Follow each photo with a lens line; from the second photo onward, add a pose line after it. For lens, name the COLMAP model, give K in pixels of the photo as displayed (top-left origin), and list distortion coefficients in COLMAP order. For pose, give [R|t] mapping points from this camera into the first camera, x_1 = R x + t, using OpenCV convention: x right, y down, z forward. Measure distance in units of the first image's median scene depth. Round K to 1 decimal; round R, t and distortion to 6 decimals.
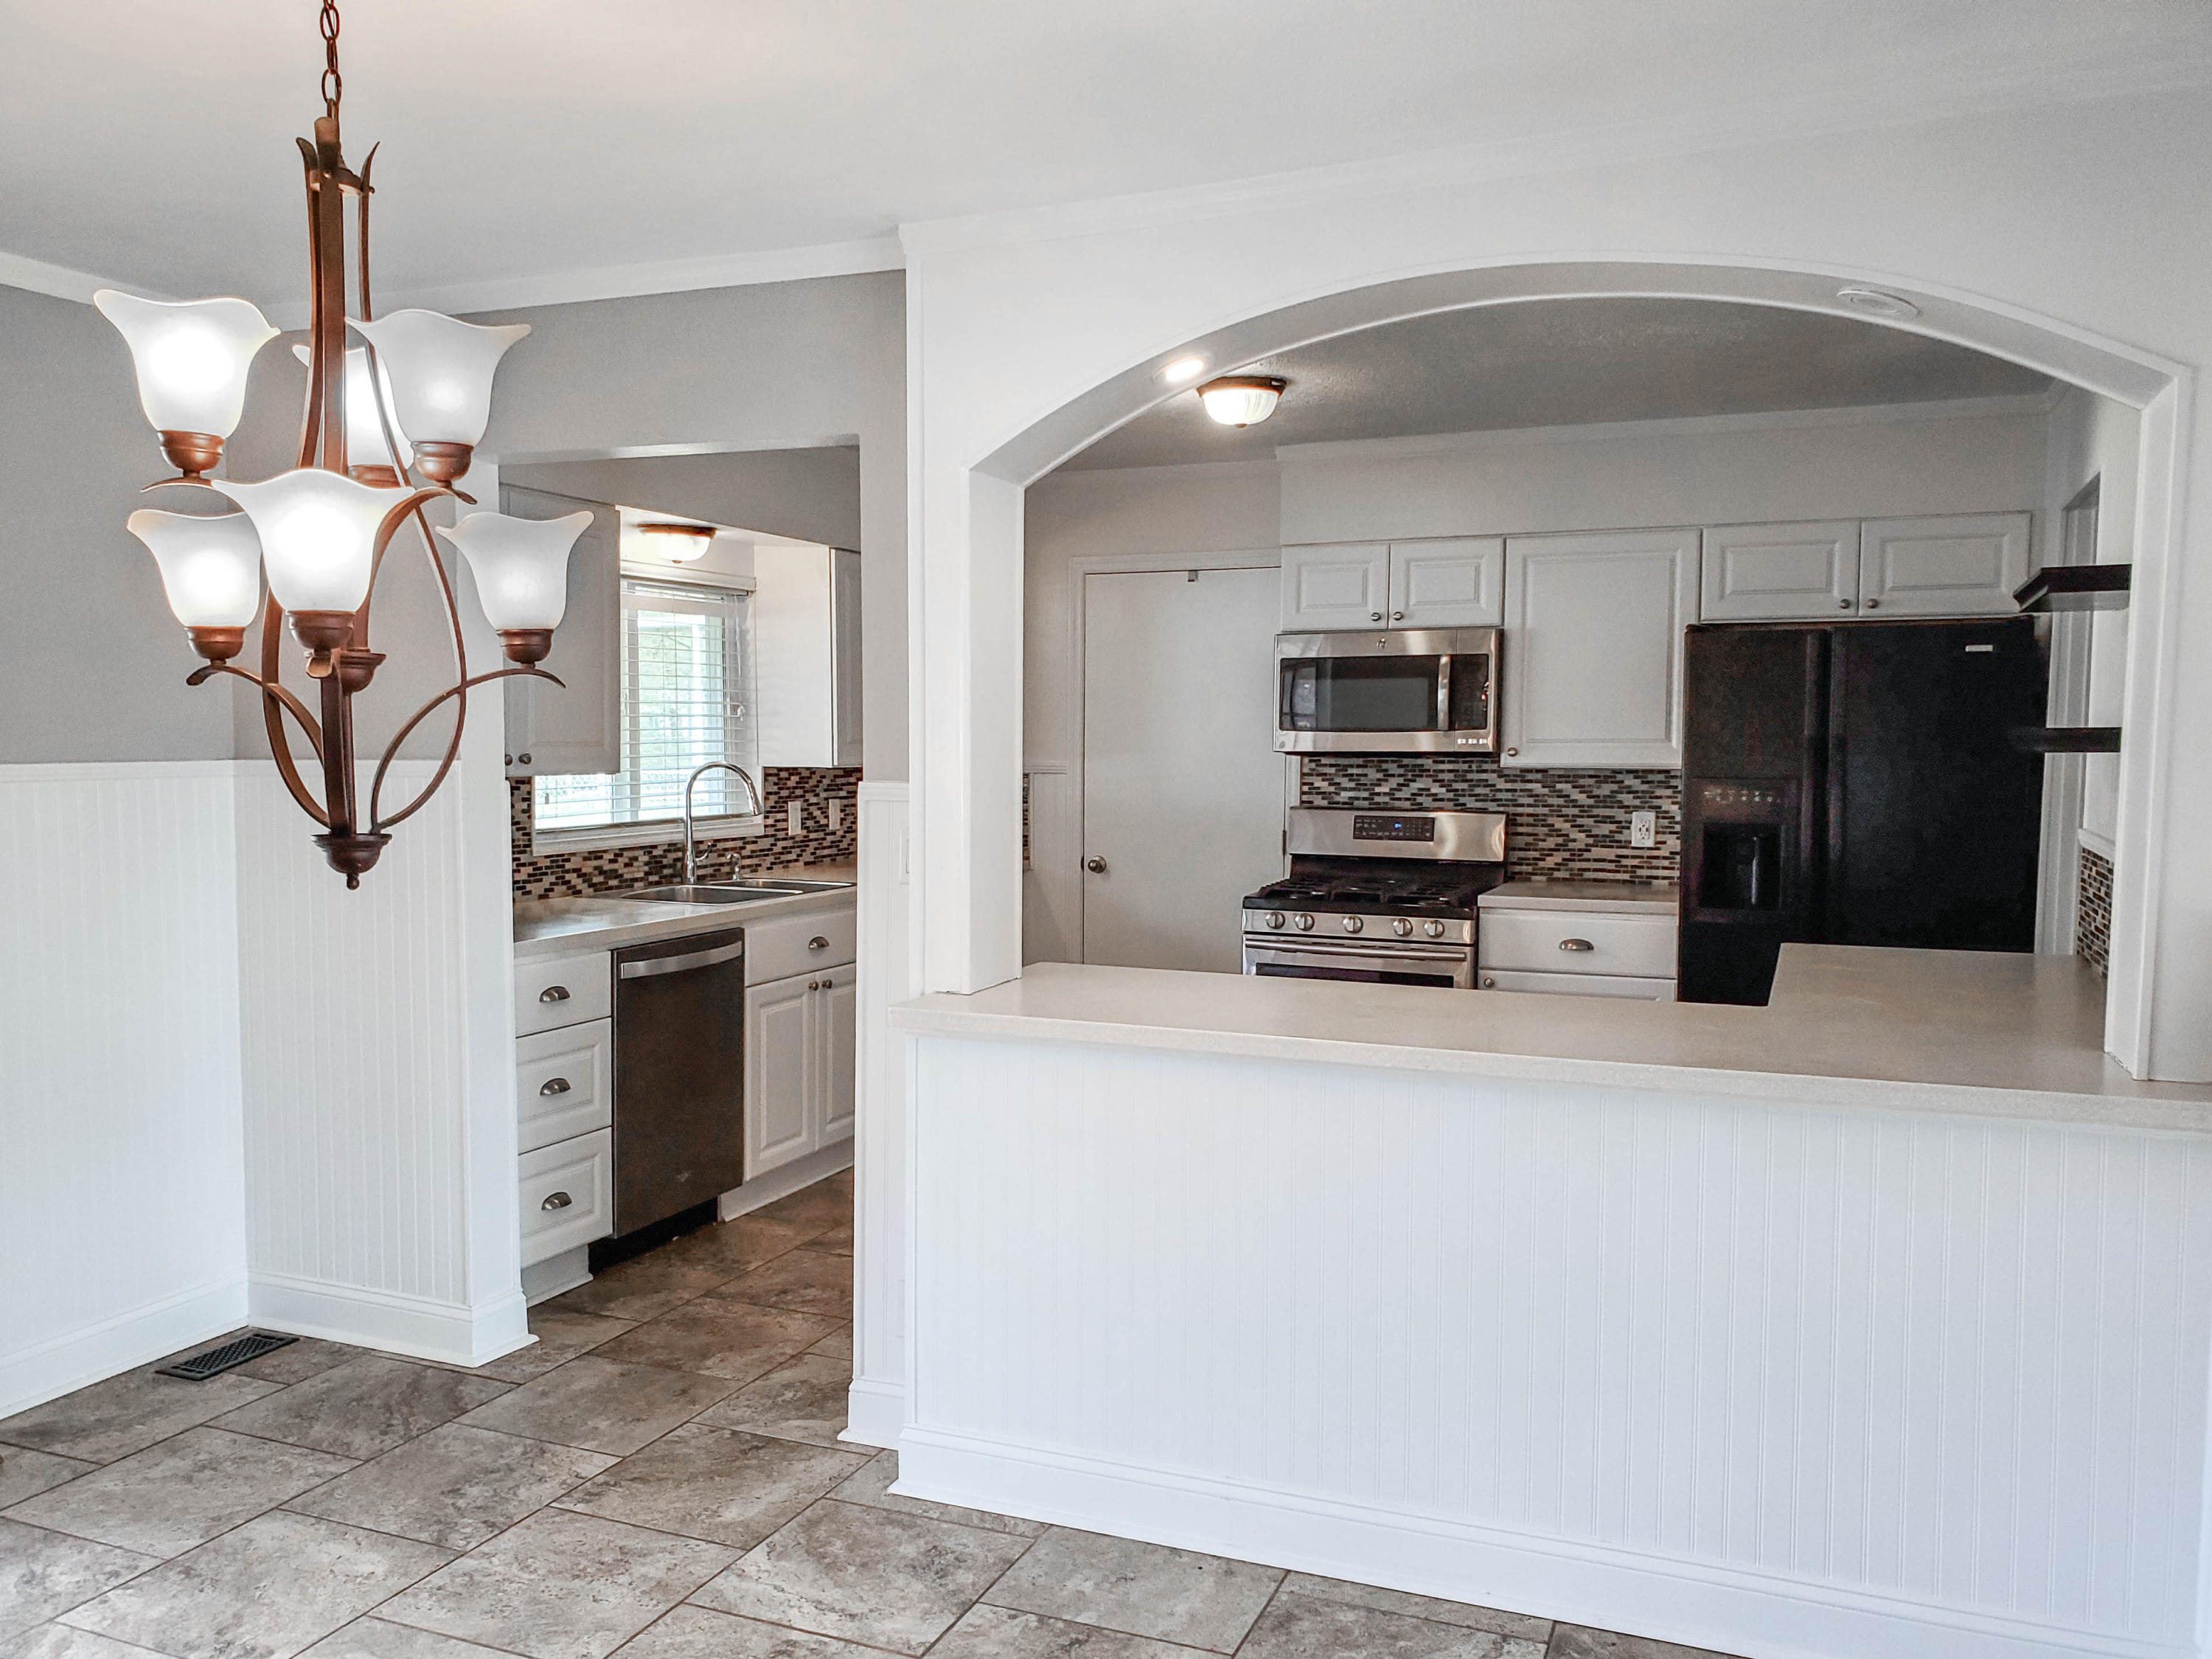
lens RADIAL K [[1801.2, 0, 1019.5], [0, 1801.2, 828.2], [0, 0, 1]] dist [0.067942, 0.000778]
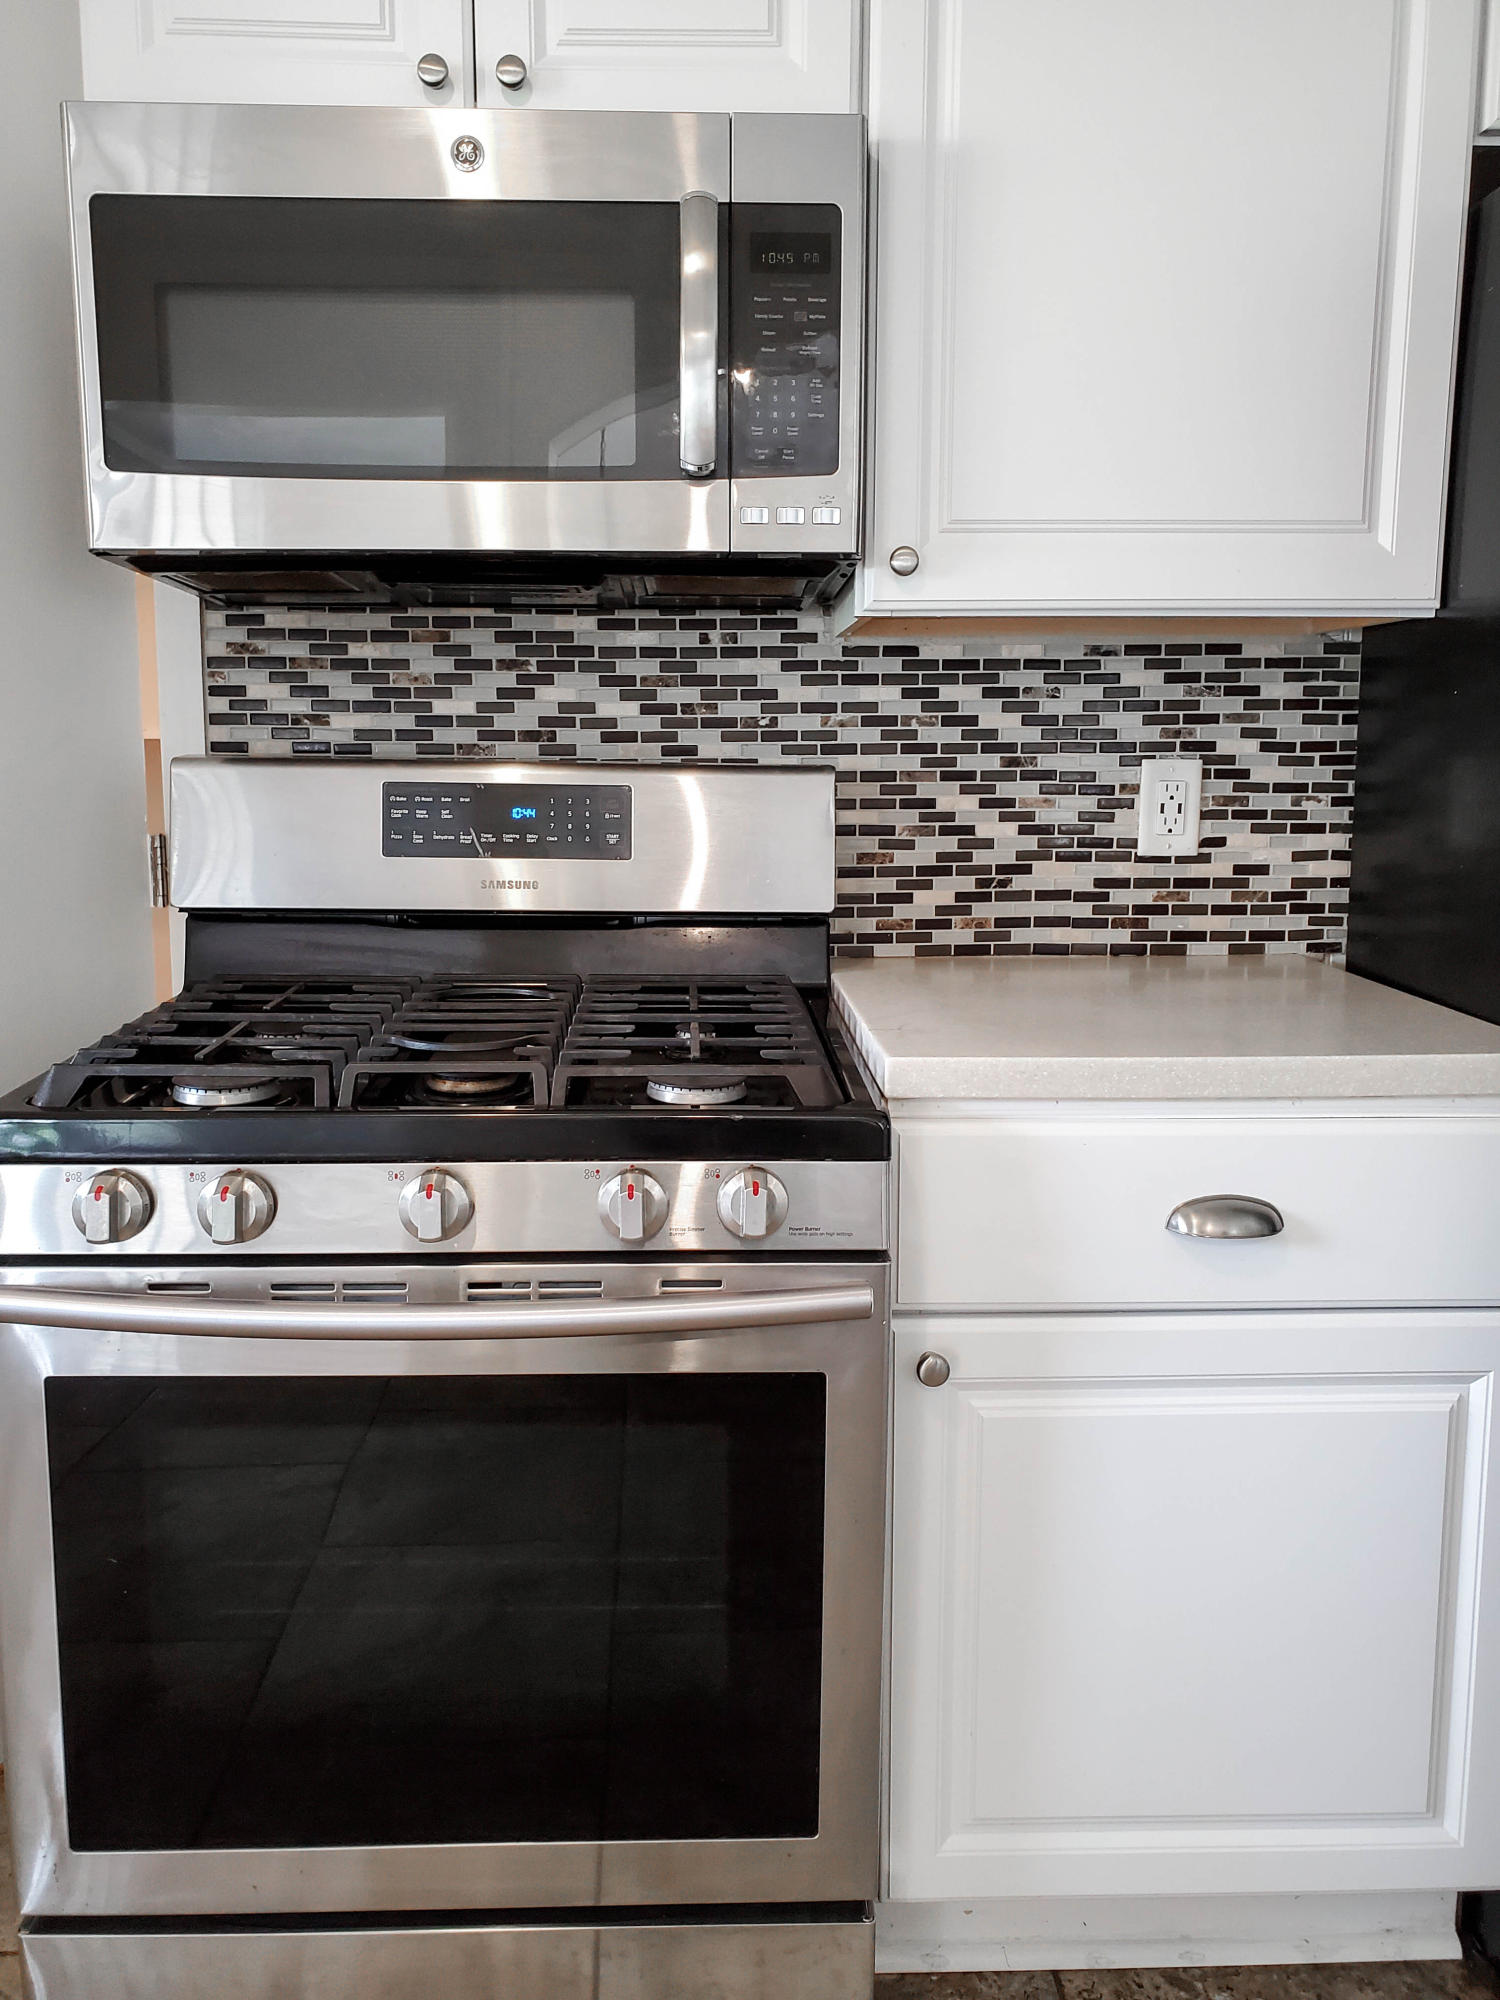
lens RADIAL K [[1540.5, 0, 722.0], [0, 1540.5, 967.2], [0, 0, 1]] dist [0.116352, -0.210276]
pose [[0.896381, -0.063941, 0.438648, 0.119492], [0.022965, 0.994912, 0.098097, -0.000224], [-0.442688, -0.077859, 0.893289, 0.742027]]
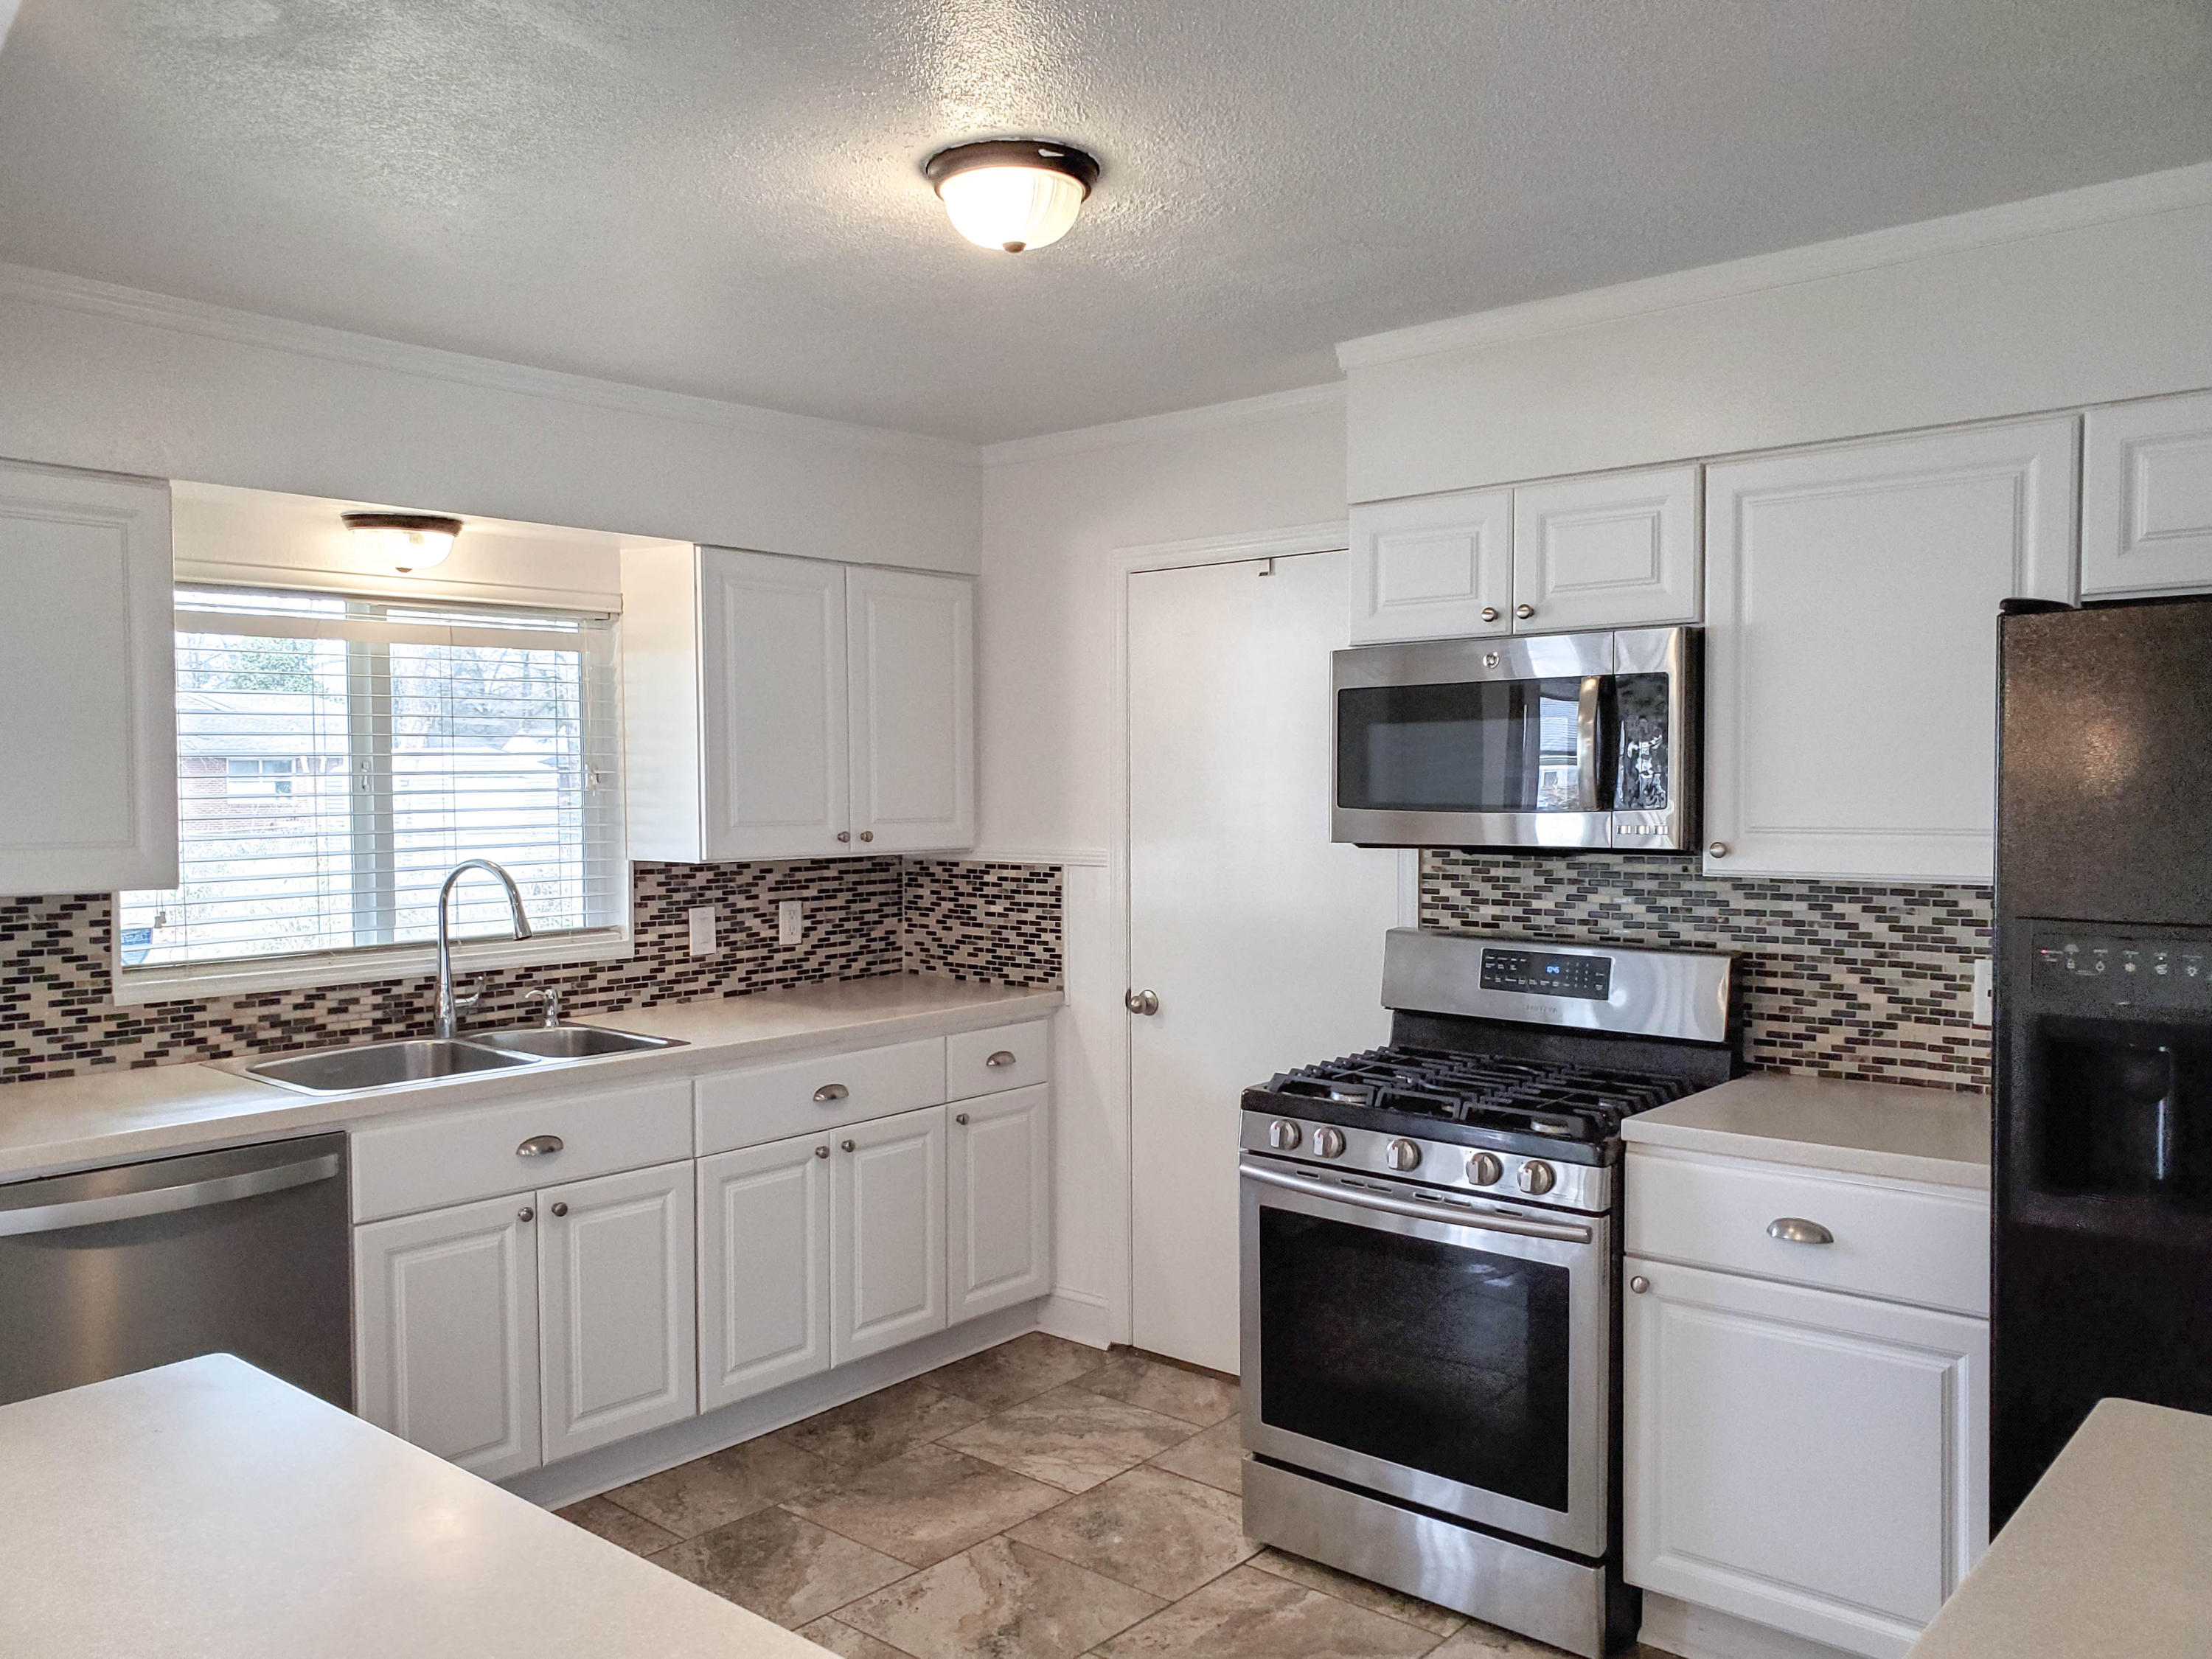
lens RADIAL K [[1715.5, 0, 1073.5], [0, 1715.5, 832.5], [0, 0, 1]] dist [0.004995, -0.003760]
pose [[0.953462, 0.000748, -0.301513, 0.232815], [-0.007016, 0.999781, -0.019707, -0.034277], [0.301432, 0.020905, 0.953258, 0.425941]]
